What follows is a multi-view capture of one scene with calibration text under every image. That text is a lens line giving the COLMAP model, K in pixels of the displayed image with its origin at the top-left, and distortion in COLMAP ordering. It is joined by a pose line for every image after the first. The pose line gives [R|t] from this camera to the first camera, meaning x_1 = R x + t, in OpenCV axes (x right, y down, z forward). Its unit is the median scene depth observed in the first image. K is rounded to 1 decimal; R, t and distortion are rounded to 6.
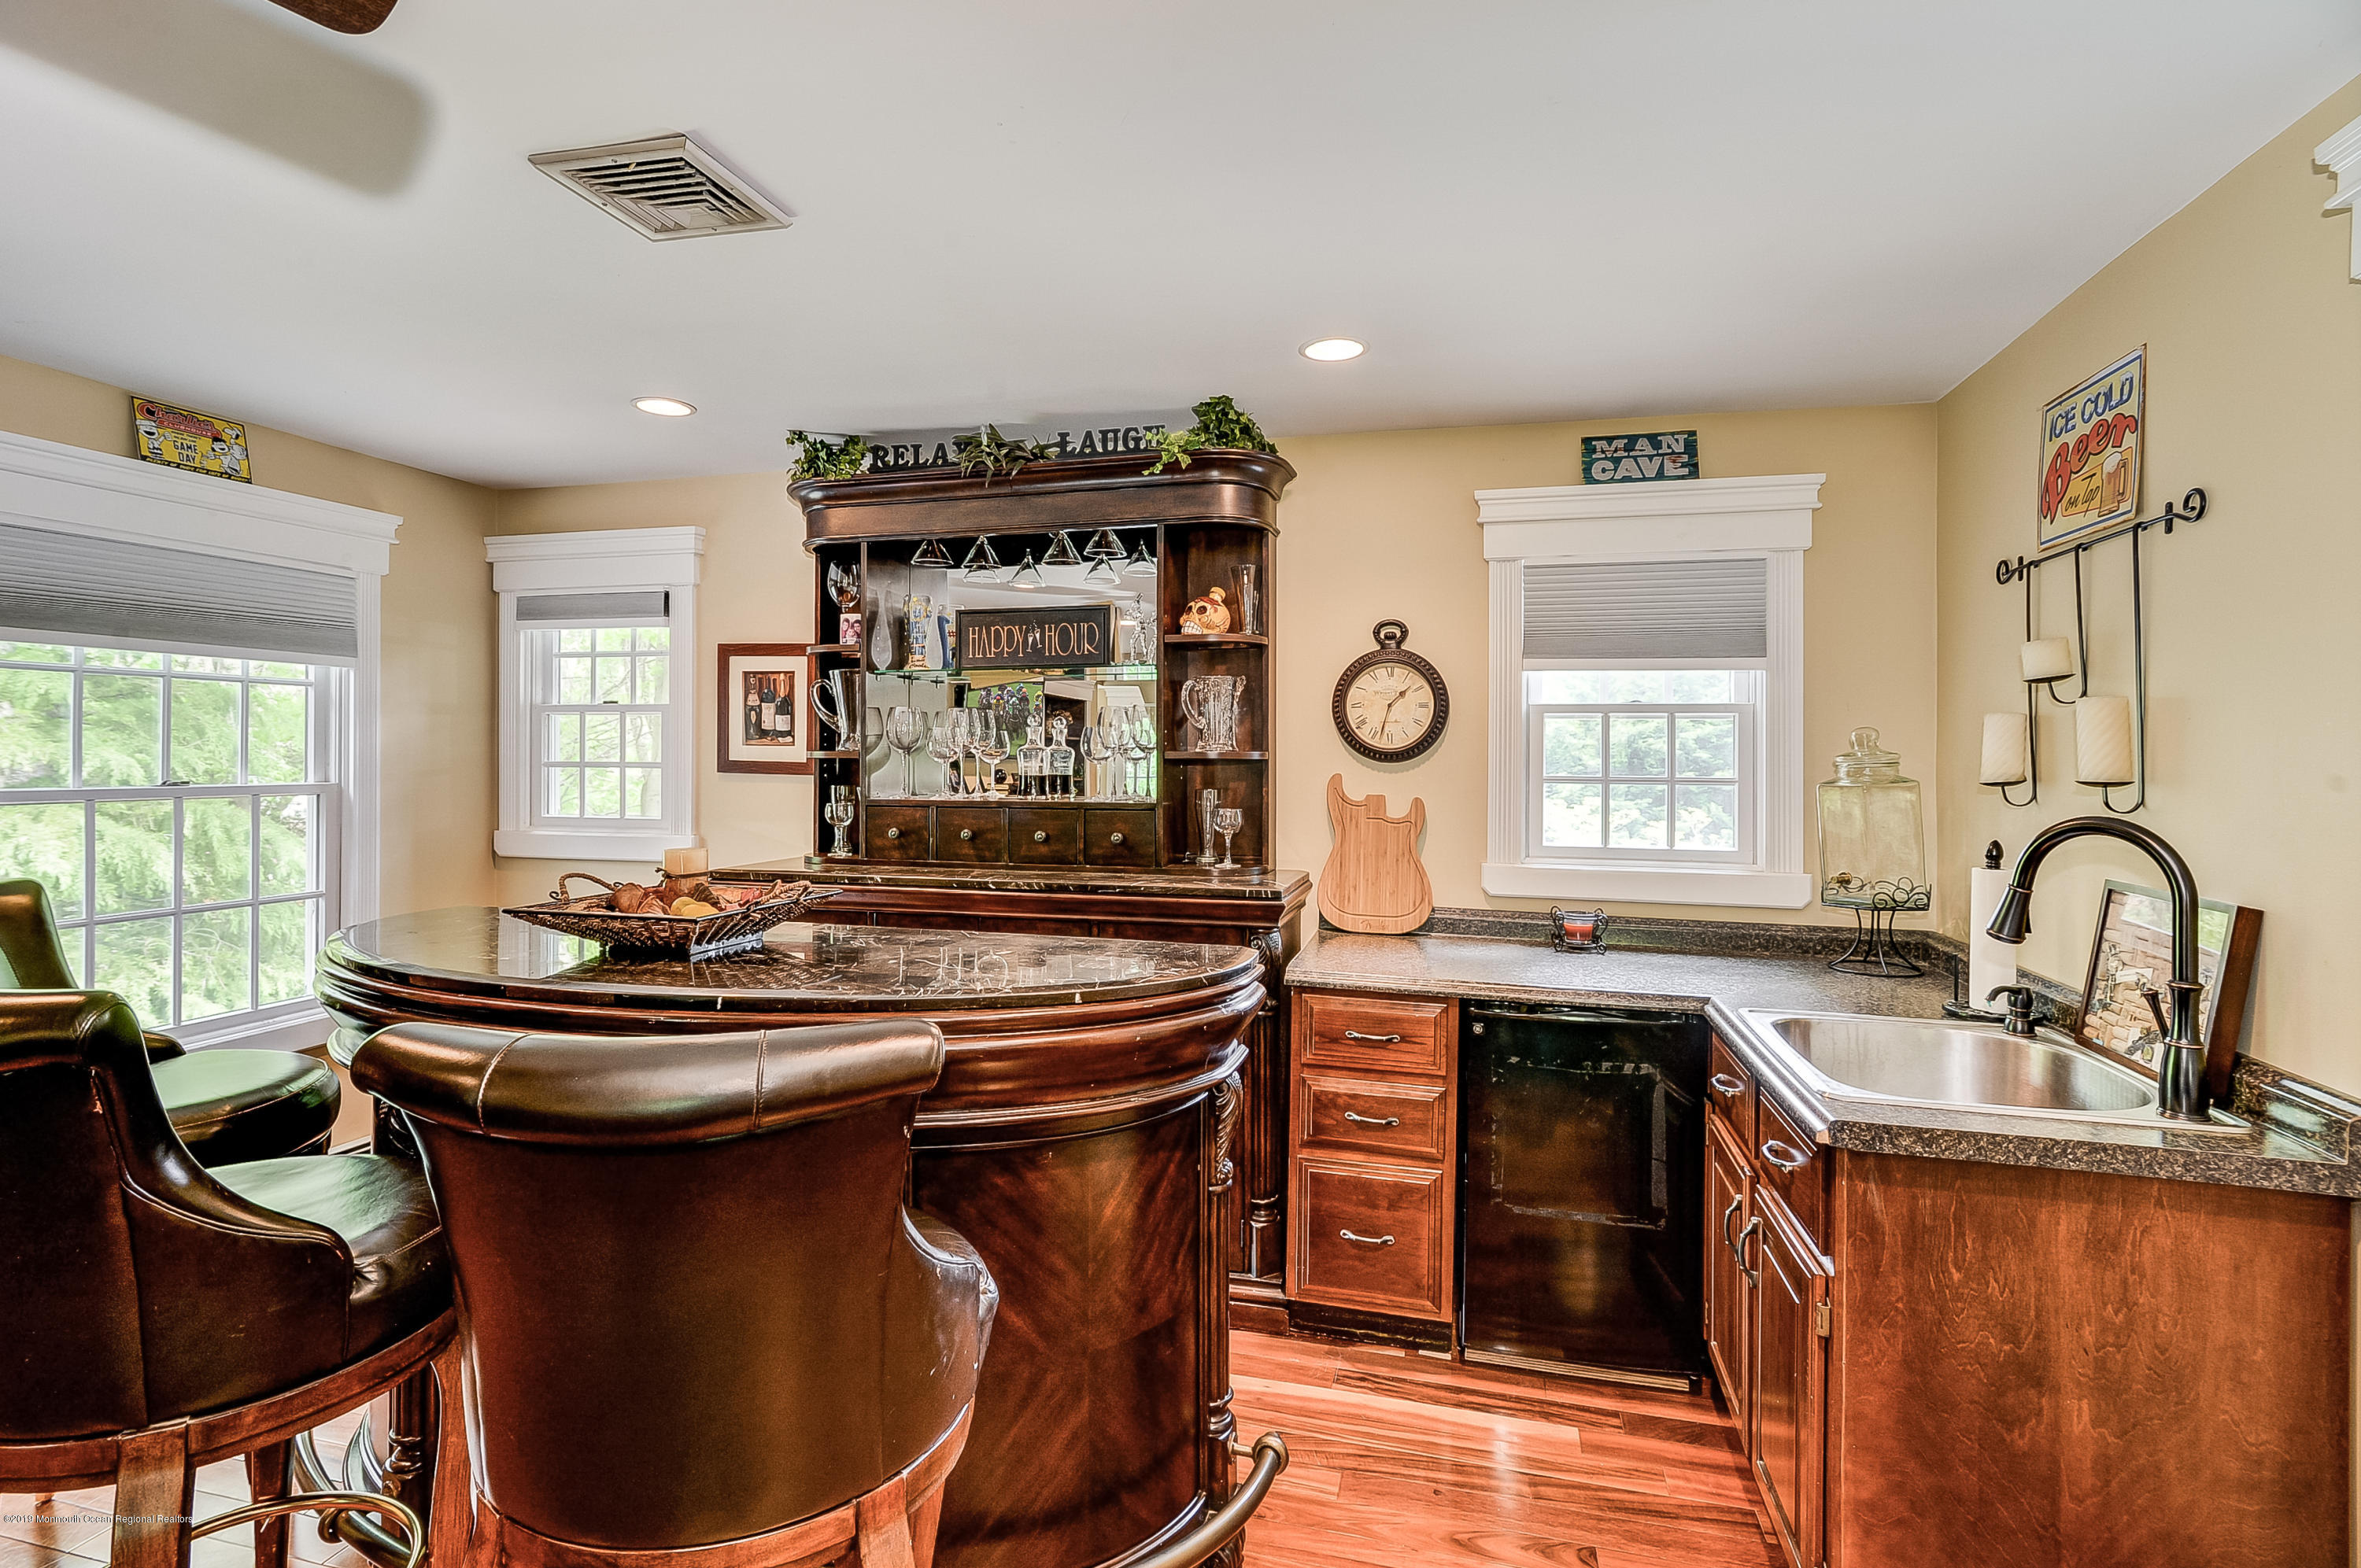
lens RADIAL K [[1139.4, 0, 1169.3], [0, 1139.4, 770.8], [0, 0, 1]] dist [0.002068, -0.004184]
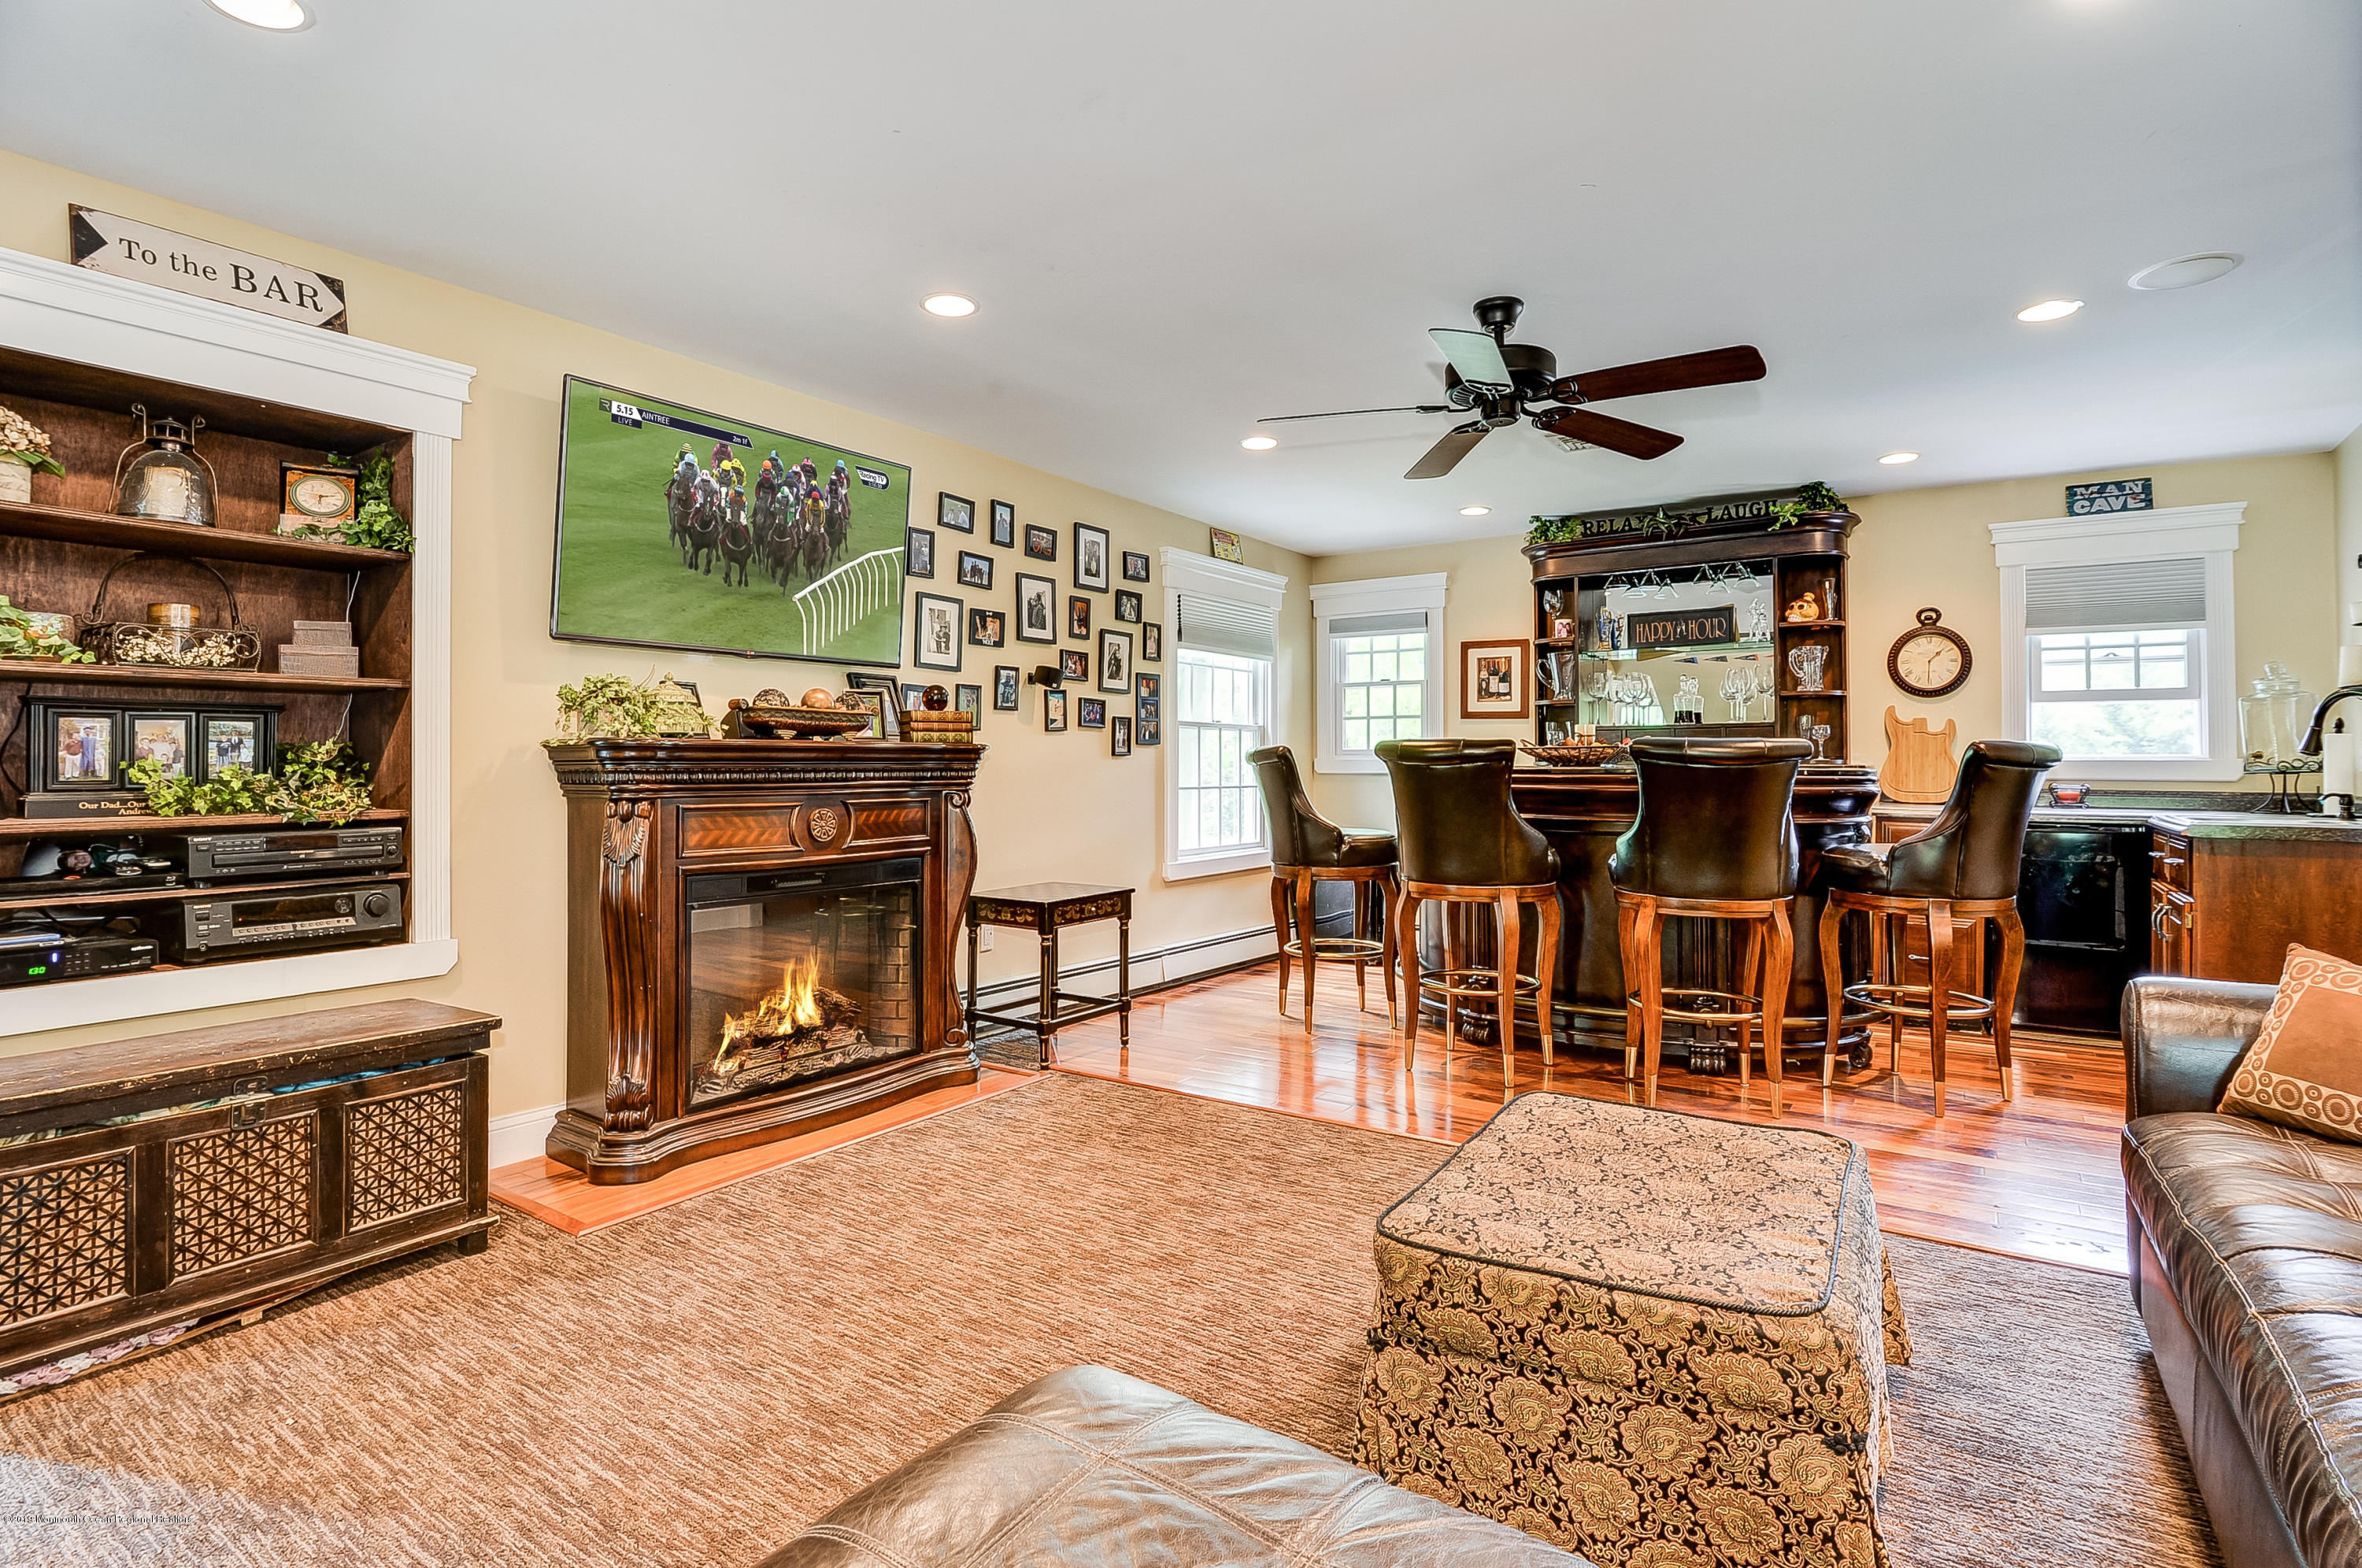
lens RADIAL K [[1139.9, 0, 1232.3], [0, 1139.9, 752.8], [0, 0, 1]] dist [0.002068, -0.004184]
pose [[0.950300, -0.008241, -0.311228, -0.238887], [0.000721, 0.999705, -0.024268, 0.109513], [0.311336, 0.022837, 0.950025, -0.821968]]
